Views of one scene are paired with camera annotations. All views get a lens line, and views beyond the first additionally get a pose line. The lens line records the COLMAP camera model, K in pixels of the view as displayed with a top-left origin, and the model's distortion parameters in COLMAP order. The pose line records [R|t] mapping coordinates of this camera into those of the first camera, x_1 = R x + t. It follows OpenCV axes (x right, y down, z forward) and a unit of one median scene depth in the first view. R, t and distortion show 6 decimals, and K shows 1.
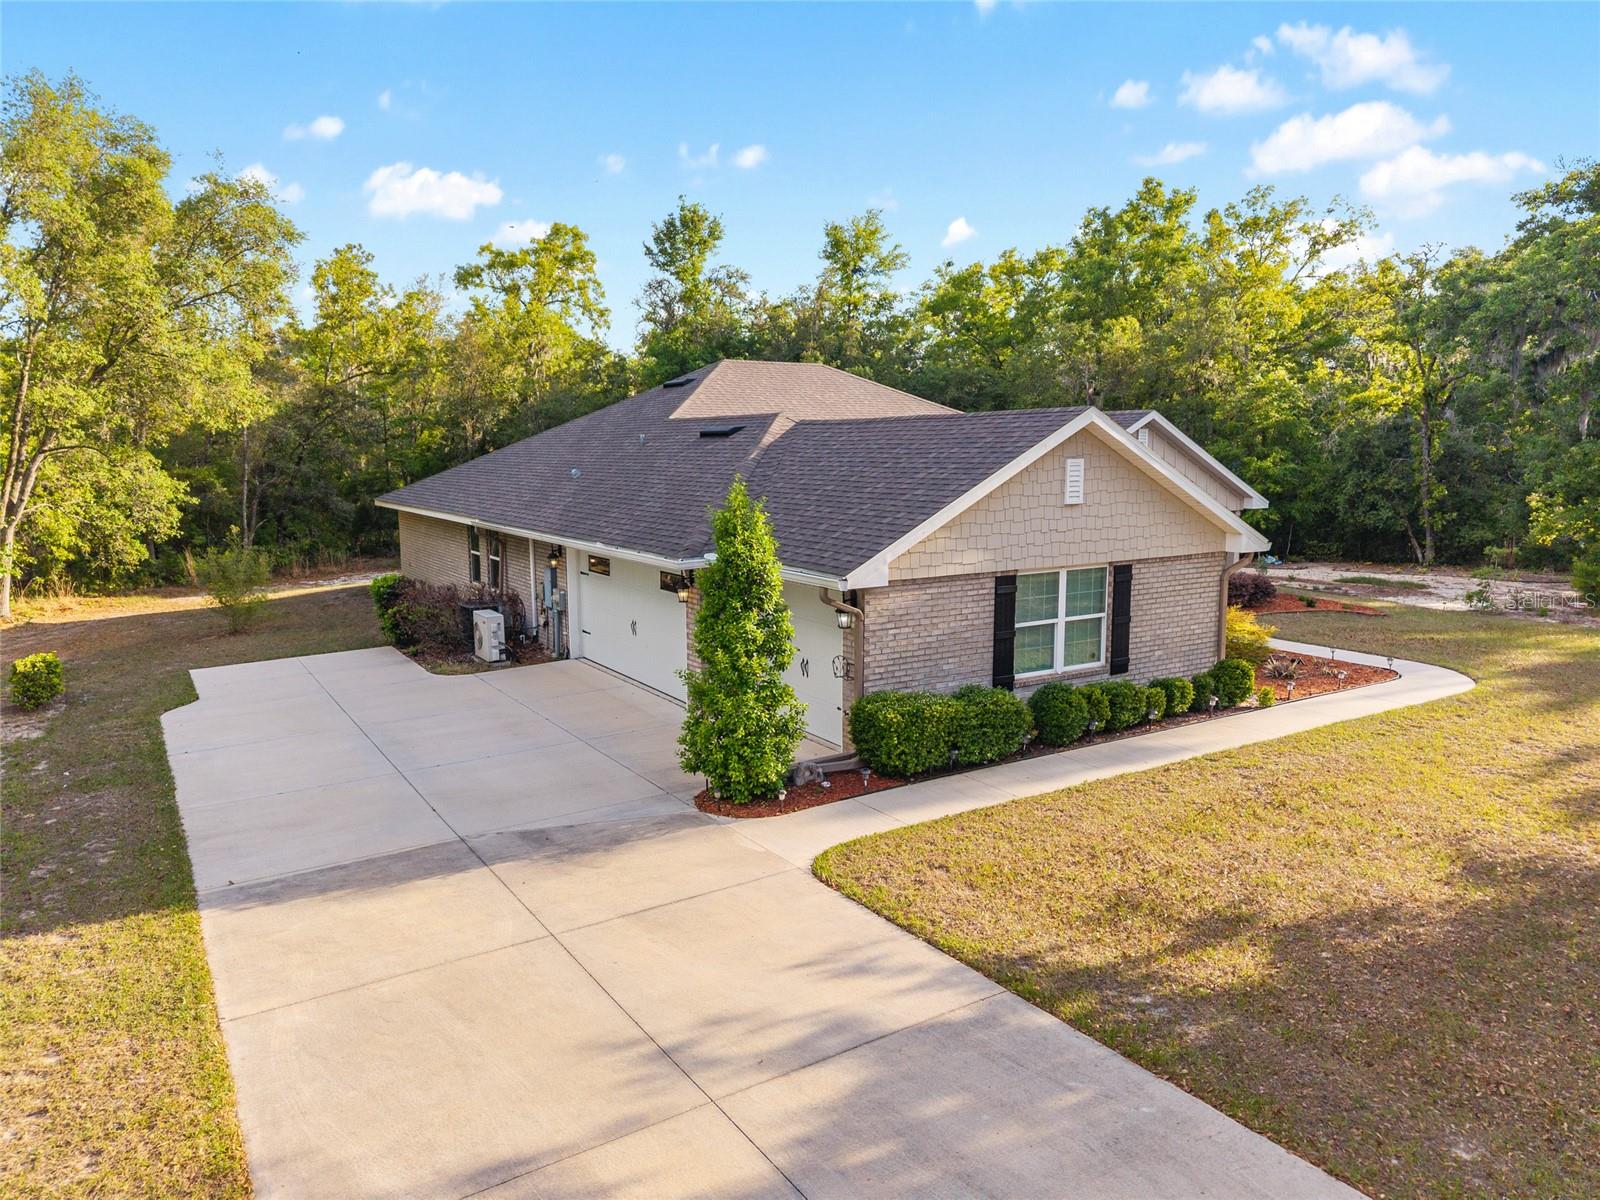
lens RADIAL K [[1083.2, 0, 794.3], [0, 1083.2, 591.9], [0, 0, 1]] dist [0.029843, -0.030178]
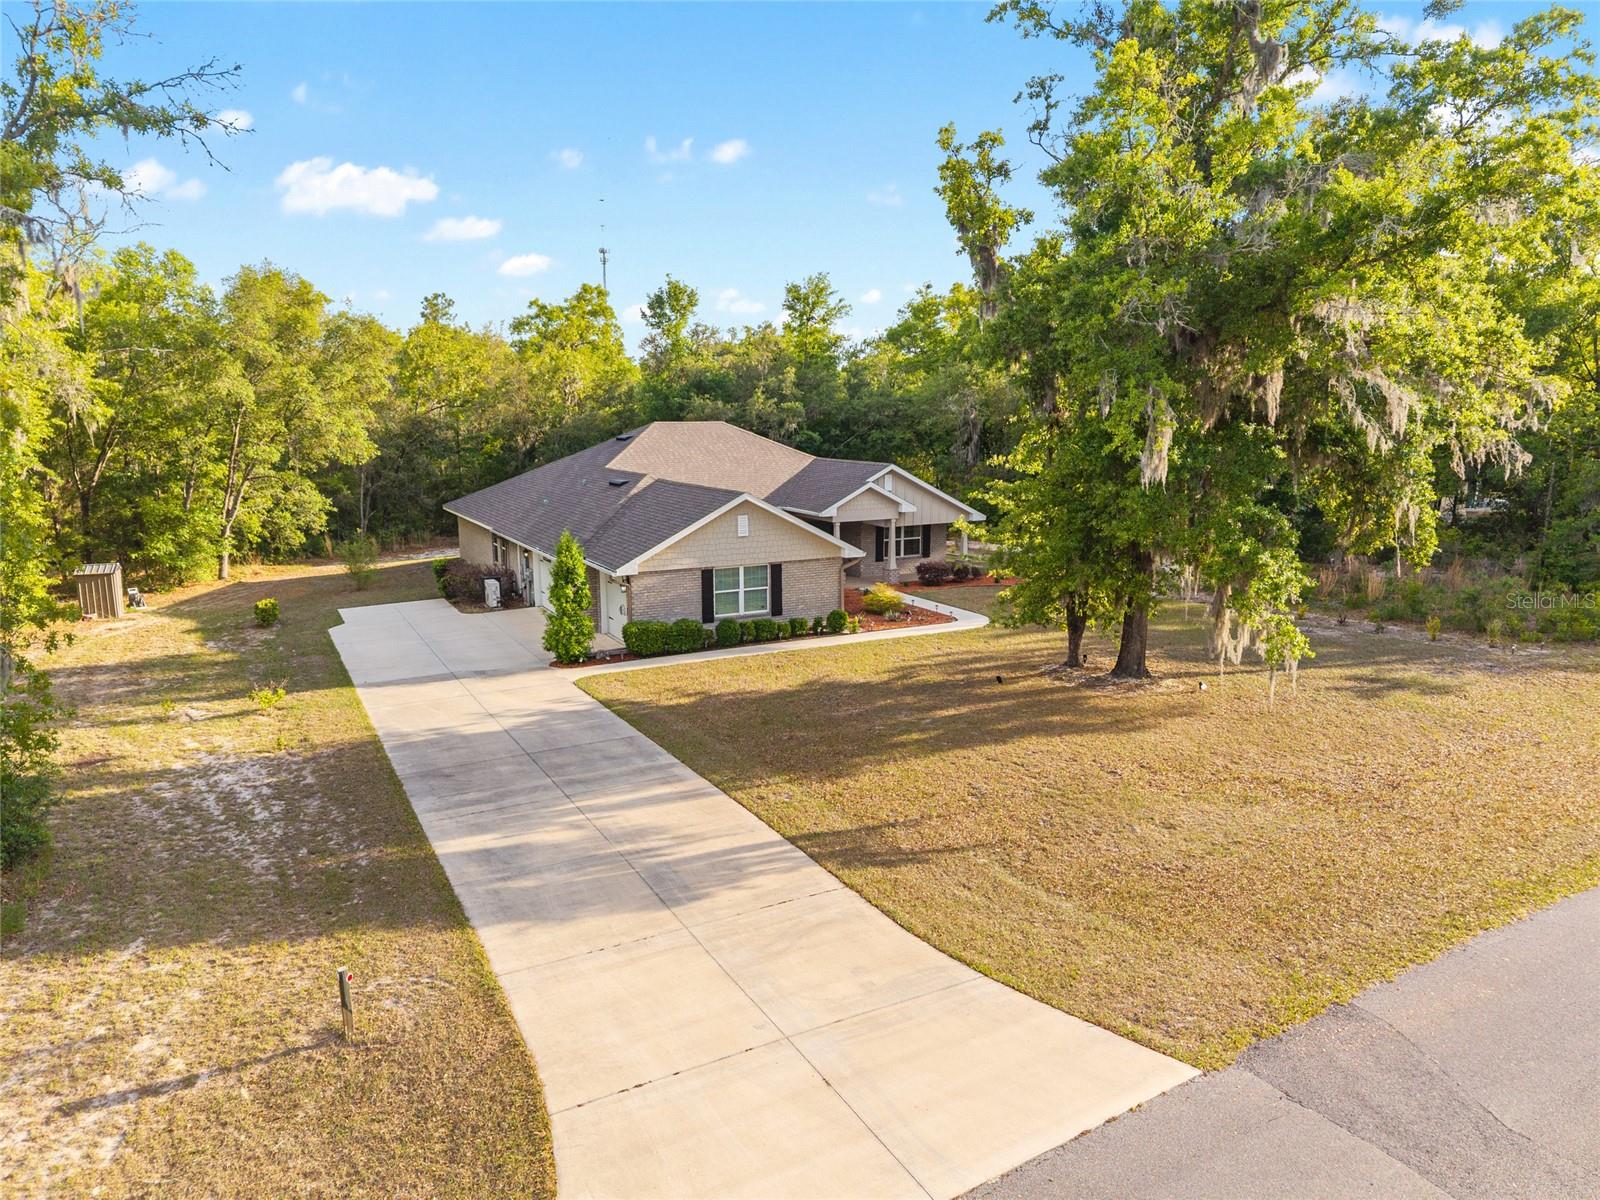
lens RADIAL K [[1083.2, 0, 803.1], [0, 1083.2, 602.7], [0, 0, 1]] dist [0.029843, -0.030178]
pose [[0.996963, 0.014993, -0.076414, 0.318963], [-0.011534, 0.998897, 0.045509, -0.028136], [0.077012, -0.044489, 0.996037, -0.663271]]
